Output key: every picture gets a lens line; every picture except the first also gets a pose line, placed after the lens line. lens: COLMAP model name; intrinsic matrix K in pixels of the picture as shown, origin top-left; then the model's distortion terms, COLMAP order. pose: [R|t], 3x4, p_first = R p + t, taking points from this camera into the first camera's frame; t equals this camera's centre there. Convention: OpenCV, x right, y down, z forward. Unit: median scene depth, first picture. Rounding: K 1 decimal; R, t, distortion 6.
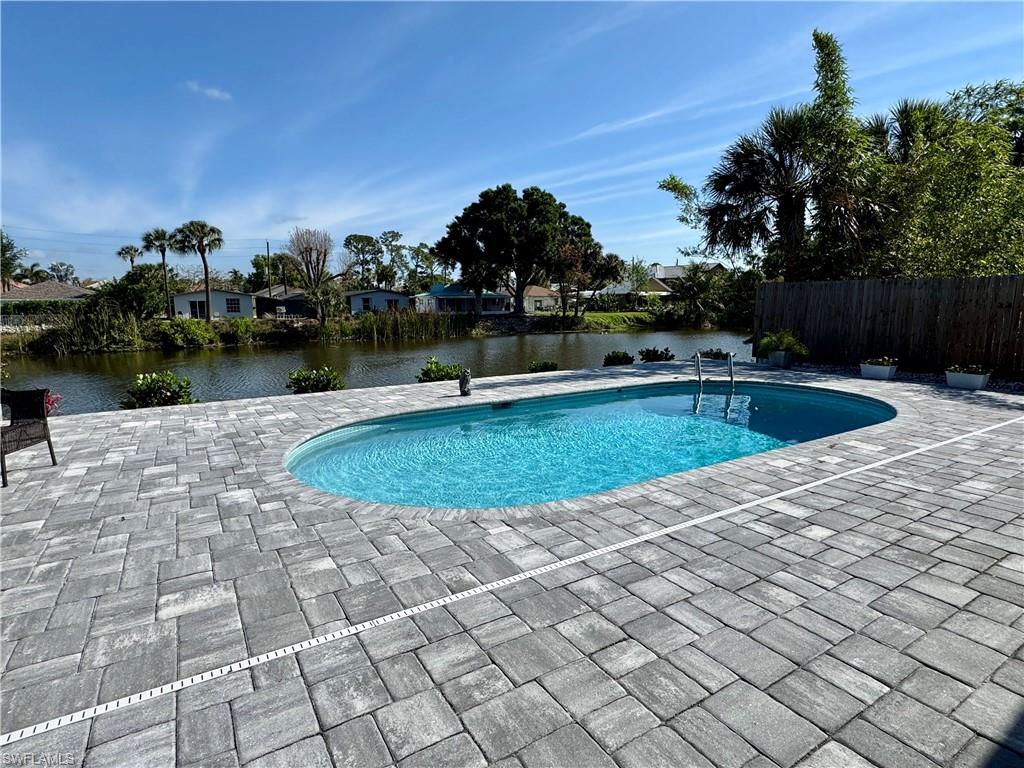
lens RADIAL K [[546.0, 0, 509.0], [0, 546.0, 382.4], [0, 0, 1]] dist [-0.002540, -0.000842]
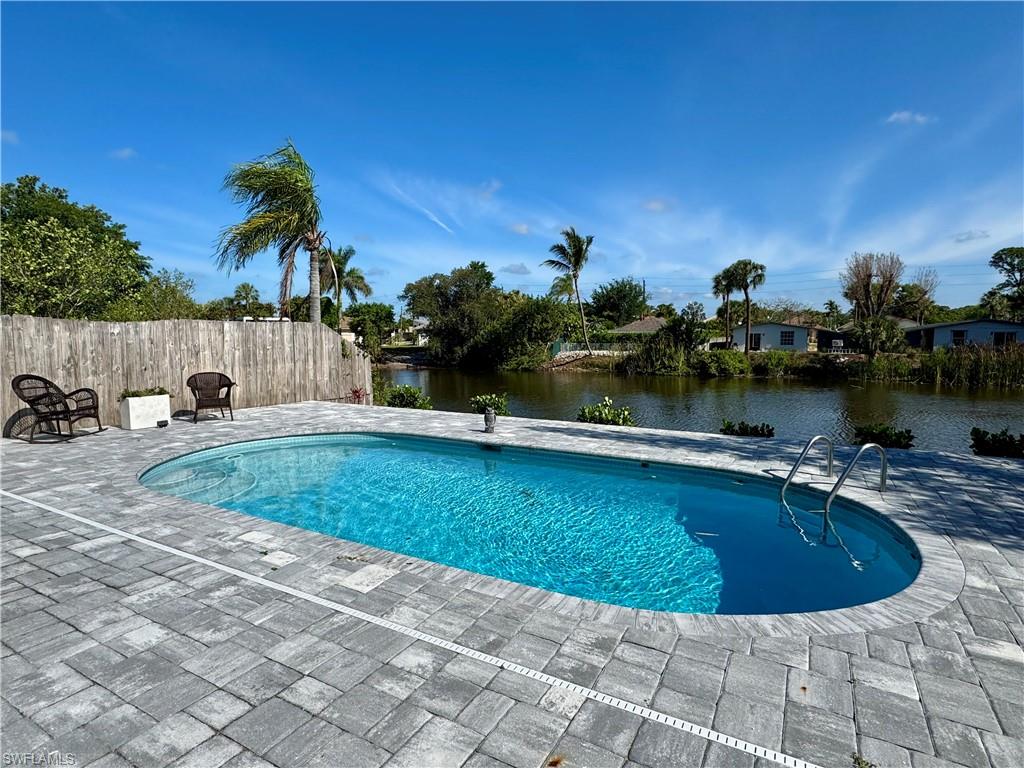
lens RADIAL K [[546.0, 0, 509.0], [0, 546.0, 382.4], [0, 0, 1]] dist [-0.002540, -0.000842]
pose [[0.484350, 0.082177, -0.871006, 1.457527], [-0.131190, 0.991144, 0.020559, -0.168597], [0.864982, 0.104309, 0.490842, 0.917784]]
